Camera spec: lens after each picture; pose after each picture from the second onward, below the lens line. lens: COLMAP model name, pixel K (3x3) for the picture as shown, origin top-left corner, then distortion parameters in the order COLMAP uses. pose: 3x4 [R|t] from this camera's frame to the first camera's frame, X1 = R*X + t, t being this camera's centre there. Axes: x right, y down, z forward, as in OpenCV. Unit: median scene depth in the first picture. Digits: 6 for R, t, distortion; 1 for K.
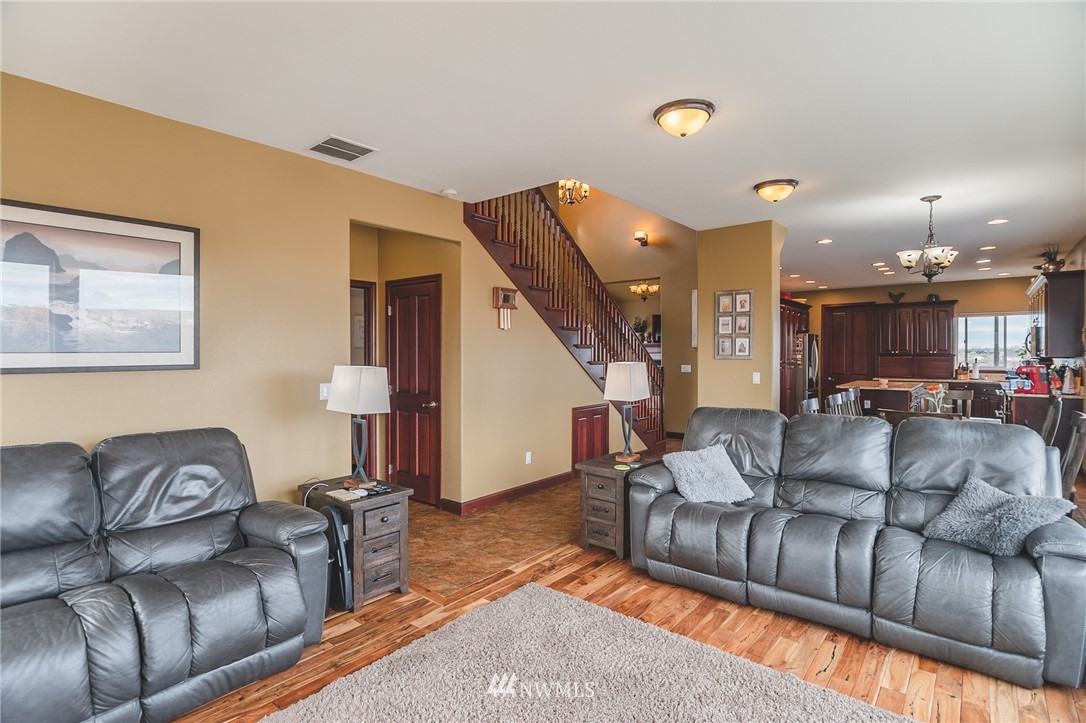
lens RADIAL K [[534.3, 0, 538.0], [0, 534.3, 355.7], [0, 0, 1]] dist [-0.009563, 0.000030]
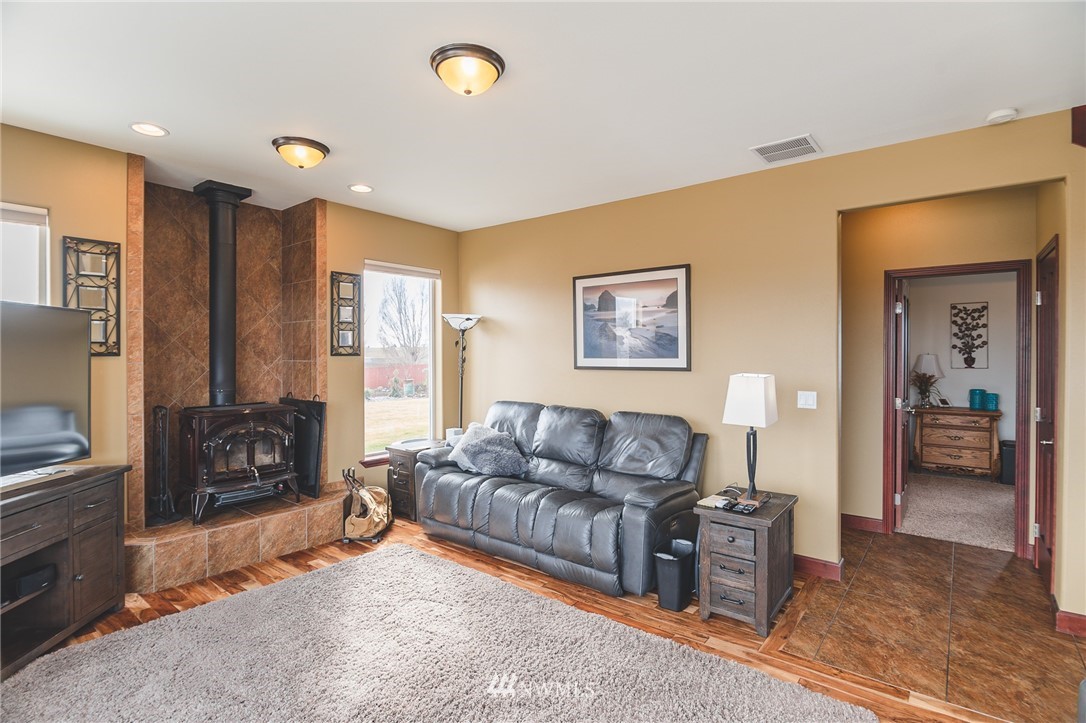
lens RADIAL K [[534.3, 0, 538.0], [0, 534.3, 355.7], [0, 0, 1]] dist [-0.009563, 0.000030]
pose [[0.023095, 0.004786, -0.999722, 0.509665], [-0.004885, 0.999977, 0.004674, -0.013587], [0.999721, 0.004776, 0.023118, 0.458388]]
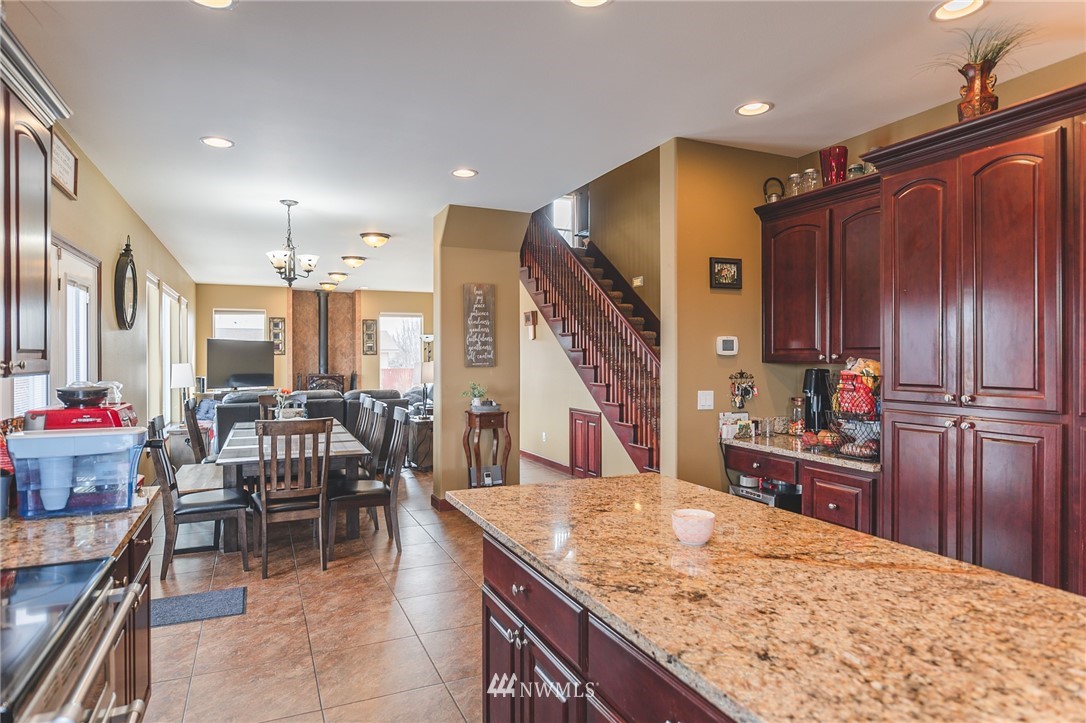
lens RADIAL K [[631.6, 0, 542.4], [0, 631.6, 356.6], [0, 0, 1]] dist [-0.015118, 0.000216]
pose [[-0.435294, 0.003464, -0.900282, 1.812500], [-0.002893, 0.999982, 0.005246, -0.016159], [0.900284, 0.004888, -0.435276, 2.210134]]
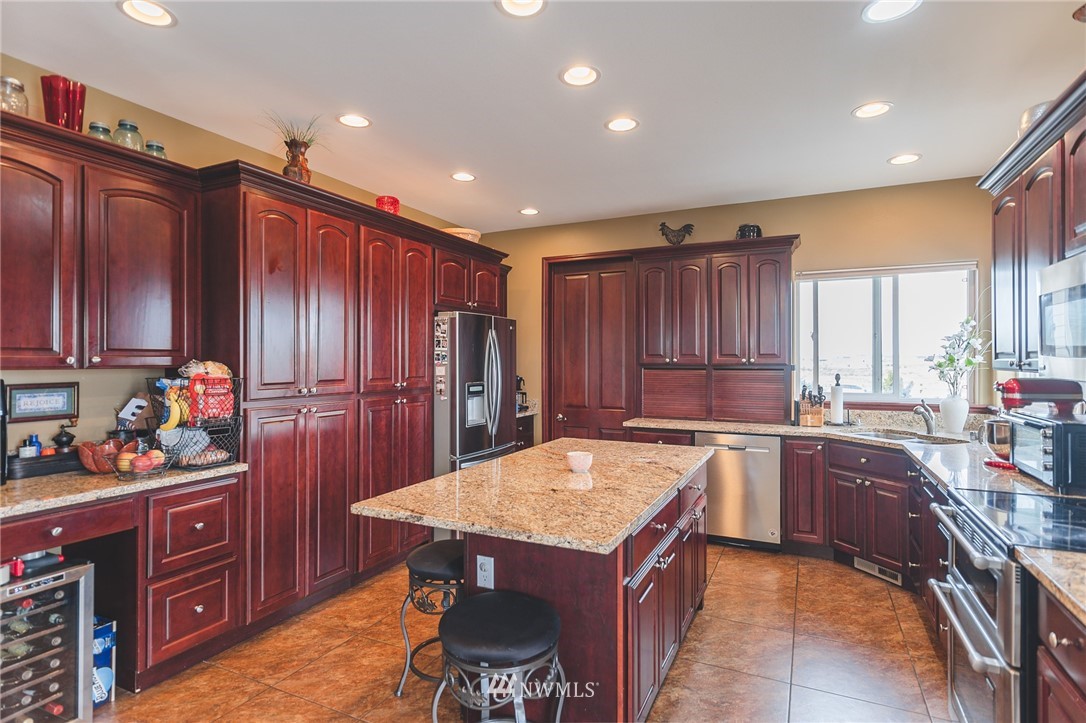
lens RADIAL K [[564.4, 0, 543.0], [0, 564.4, 361.5], [0, 0, 1]] dist [0.000818, 0.000224]
pose [[0.969046, 0.001807, 0.246875, 1.147310], [-0.000126, 0.999977, -0.006827, -0.005796], [-0.246882, 0.006585, 0.969023, 1.466436]]
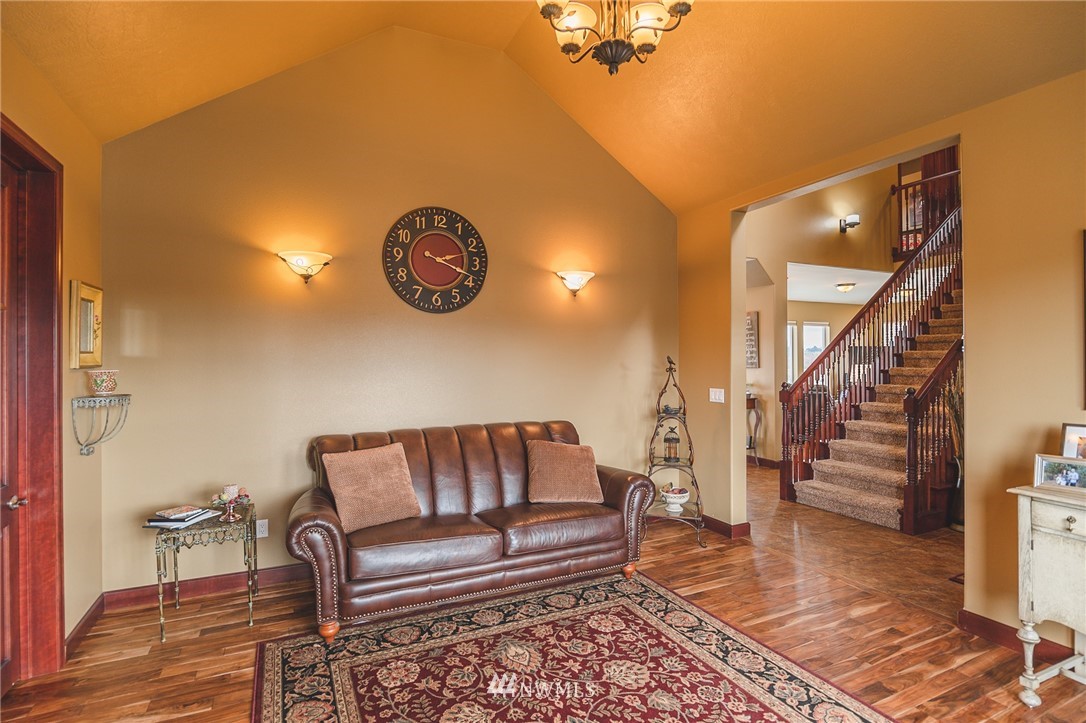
lens RADIAL K [[534.3, 0, 538.0], [0, 534.3, 355.7], [0, 0, 1]] dist [-0.009563, 0.000030]
pose [[-0.908305, 0.011363, 0.418154, 0.437151], [0.012408, 0.999923, -0.000220, -0.035442], [-0.418124, 0.004988, -0.908376, 3.422424]]
